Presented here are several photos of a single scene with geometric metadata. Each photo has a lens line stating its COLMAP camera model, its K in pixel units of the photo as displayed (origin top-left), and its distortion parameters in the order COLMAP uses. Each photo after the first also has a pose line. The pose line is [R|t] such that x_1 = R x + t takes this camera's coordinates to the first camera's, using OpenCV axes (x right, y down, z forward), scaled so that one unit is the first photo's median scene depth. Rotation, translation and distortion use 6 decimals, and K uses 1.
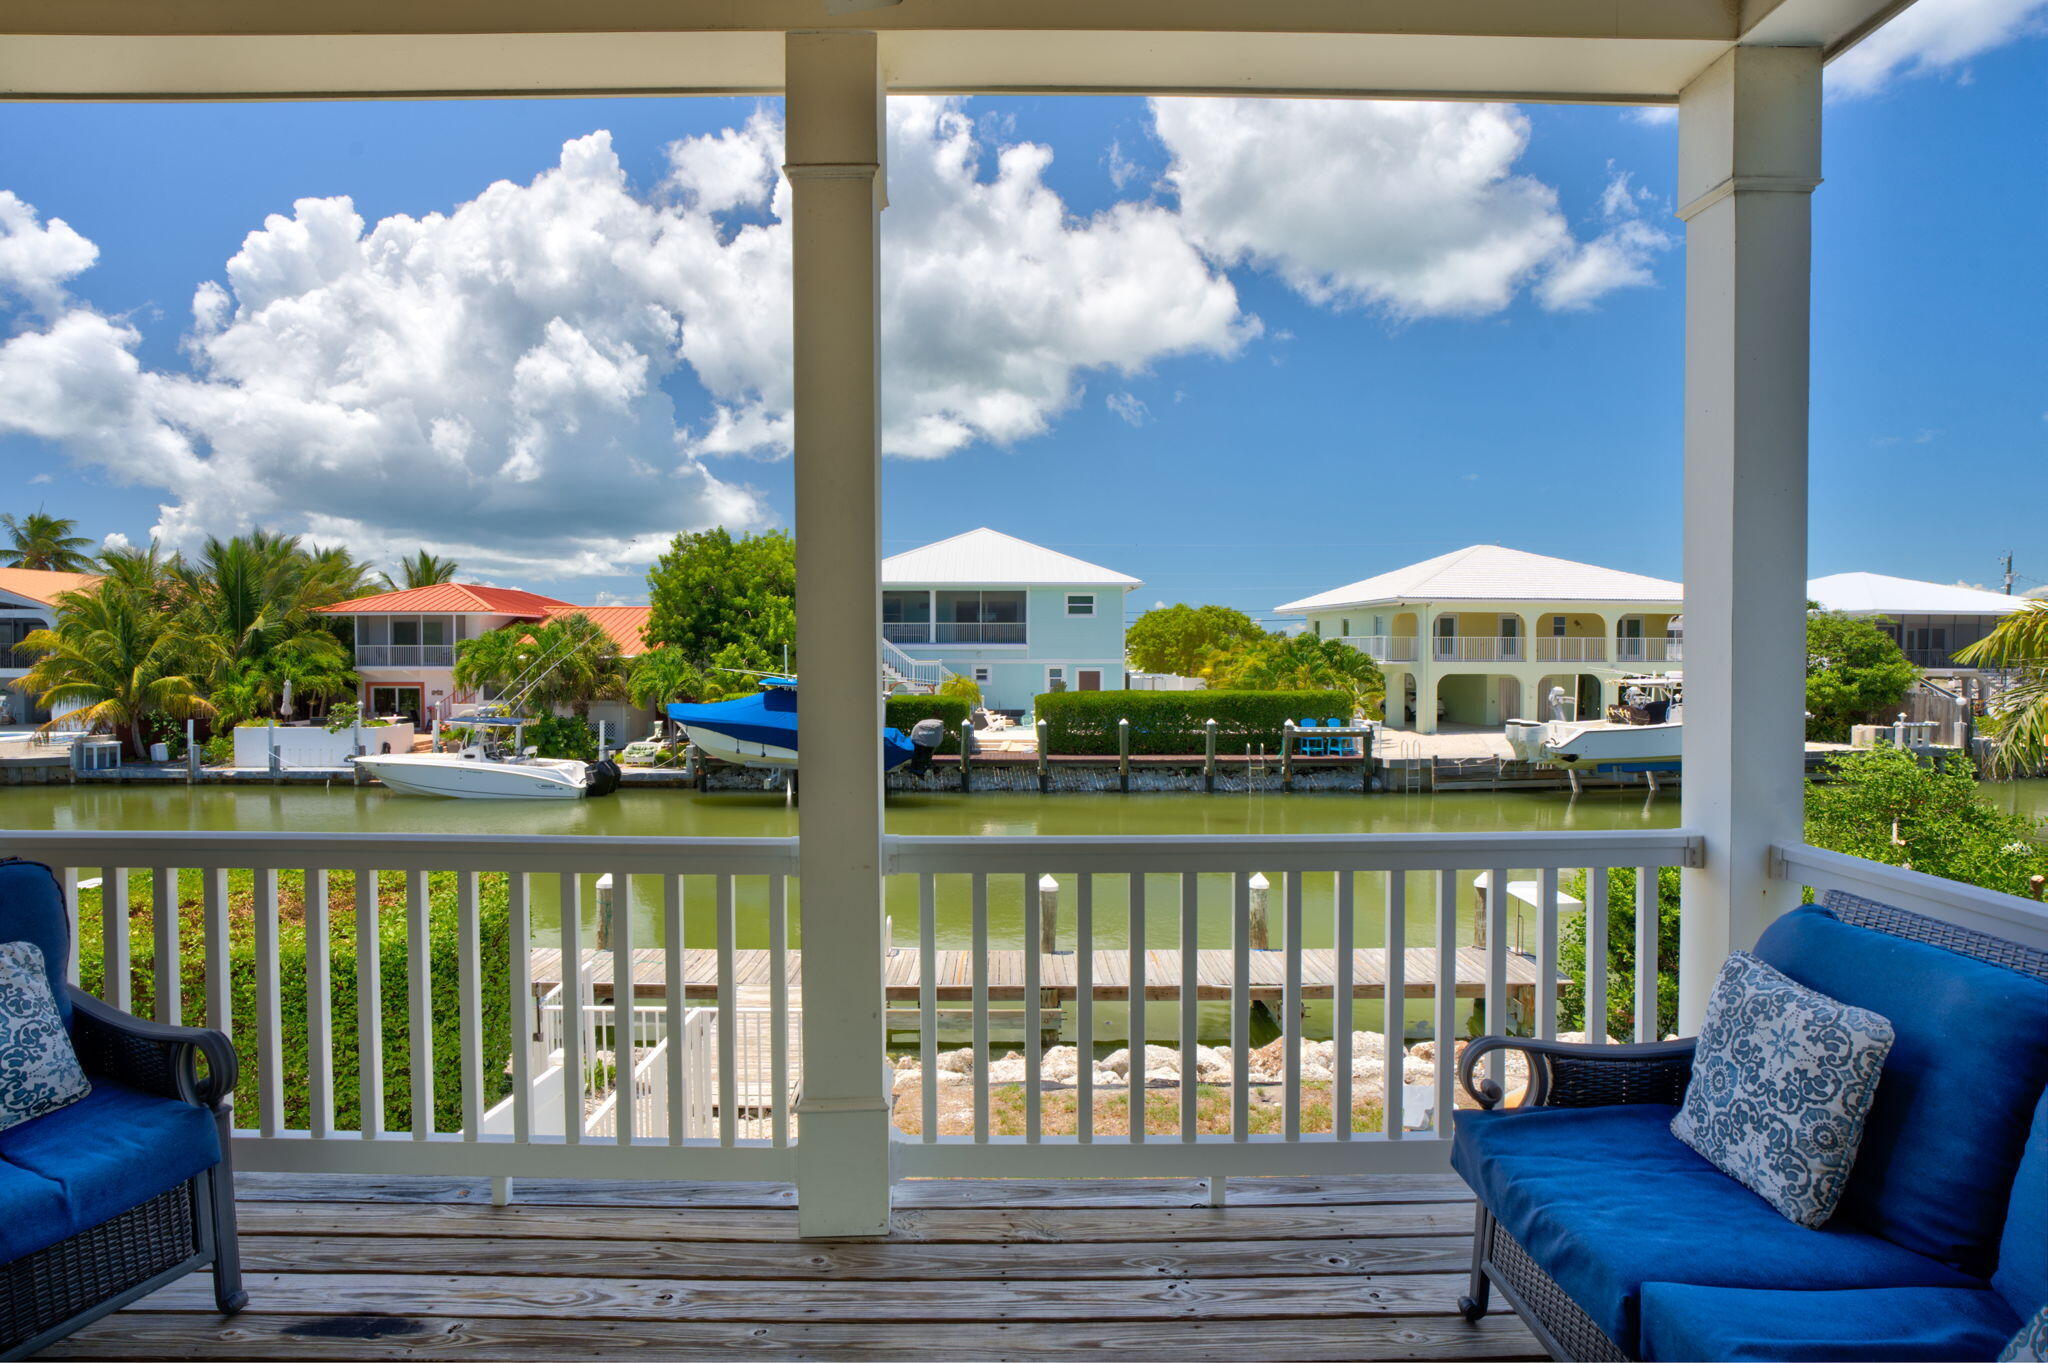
lens RADIAL K [[1060.0, 0, 1011.5], [0, 1060.0, 683.4], [0, 0, 1]] dist [-0.057309, 0.021003]
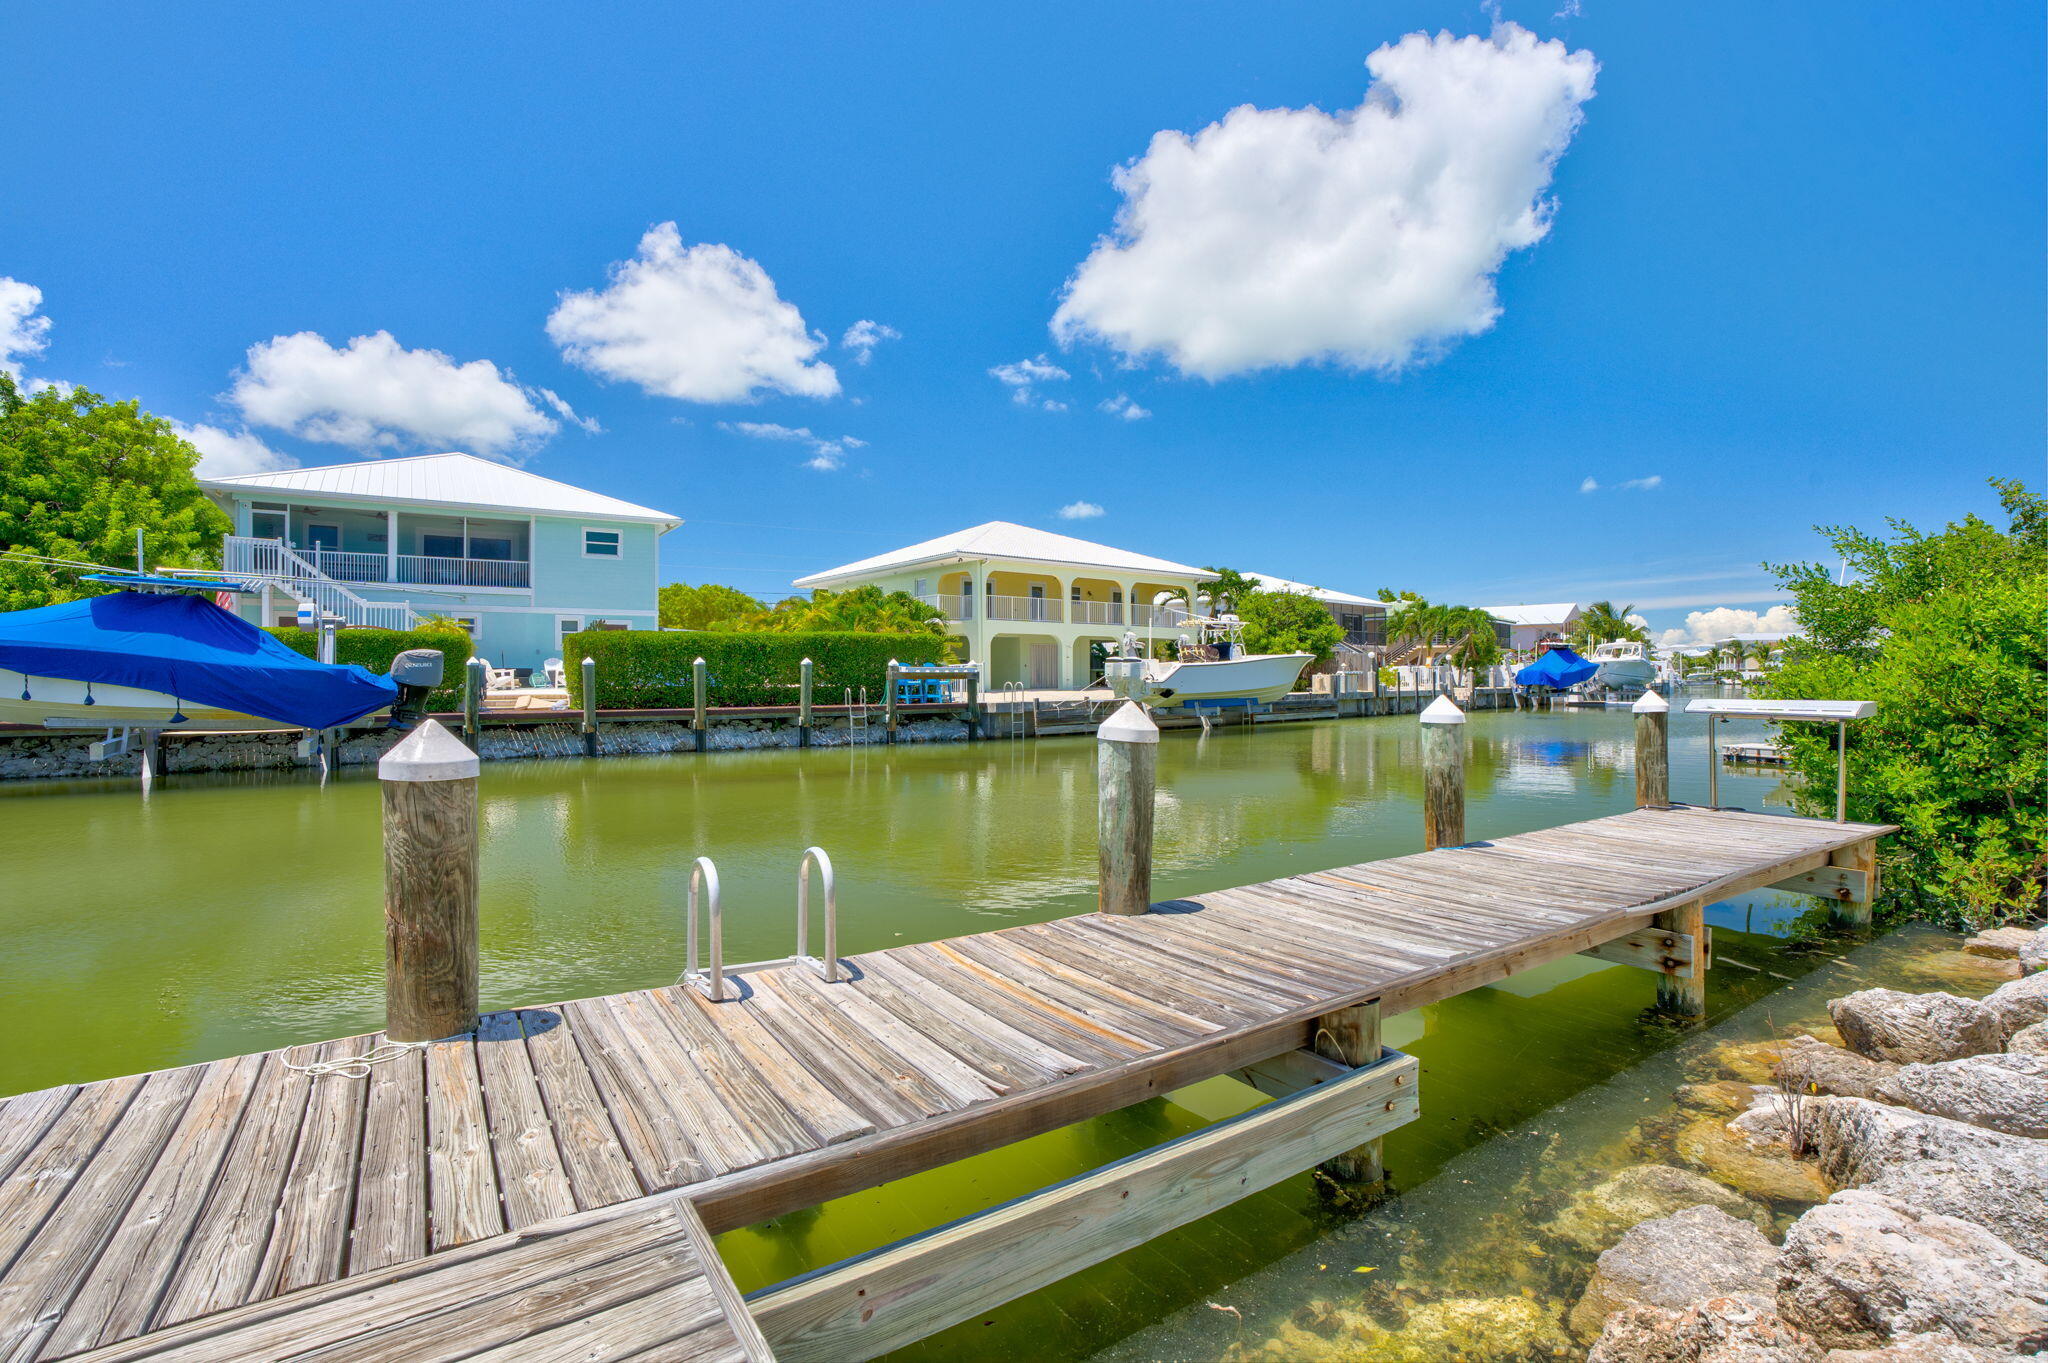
lens RADIAL K [[948.3, 0, 1008.1], [0, 948.3, 676.9], [0, 0, 1]] dist [-0.043009, 0.007184]
pose [[0.849162, -0.005582, 0.528104, -0.067388], [0.020261, 0.999552, -0.022013, 0.065537], [-0.527744, 0.029392, 0.848895, 0.277640]]
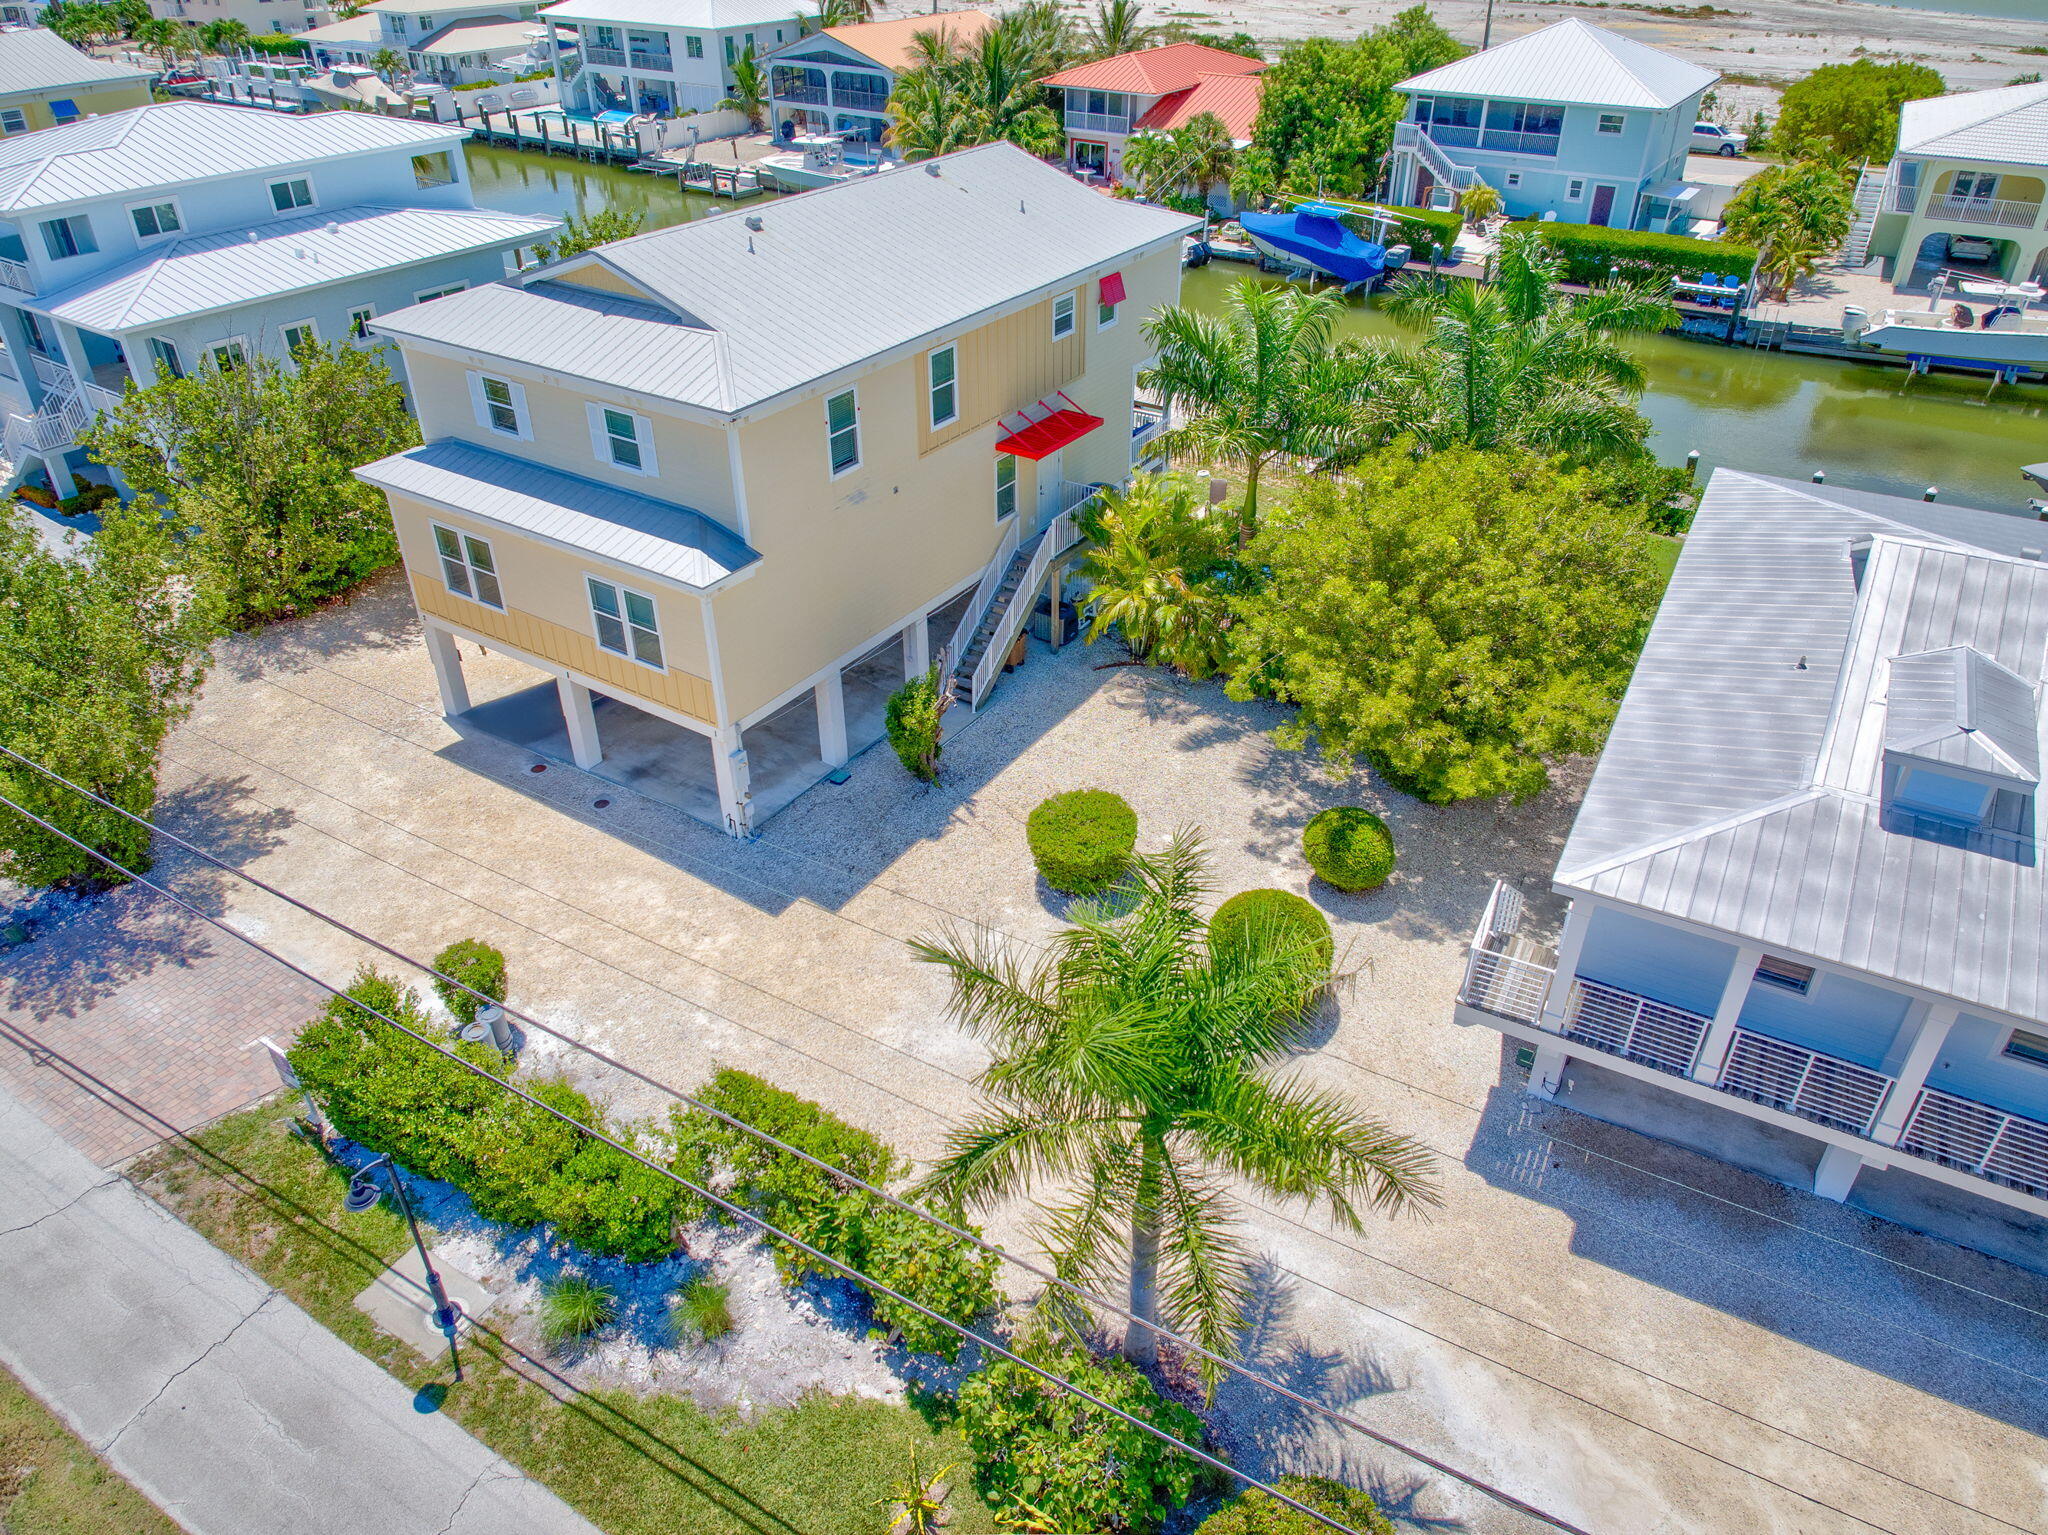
lens RADIAL K [[1394.9, 0, 1025.3], [0, 1394.9, 766.6], [0, 0, 1]] dist [0.004592, -0.014321]
pose [[0.833480, 0.302540, -0.462364, 0.561448], [-0.016002, 0.849649, 0.527106, -0.339061], [0.552317, -0.431934, 0.713007, -0.916954]]
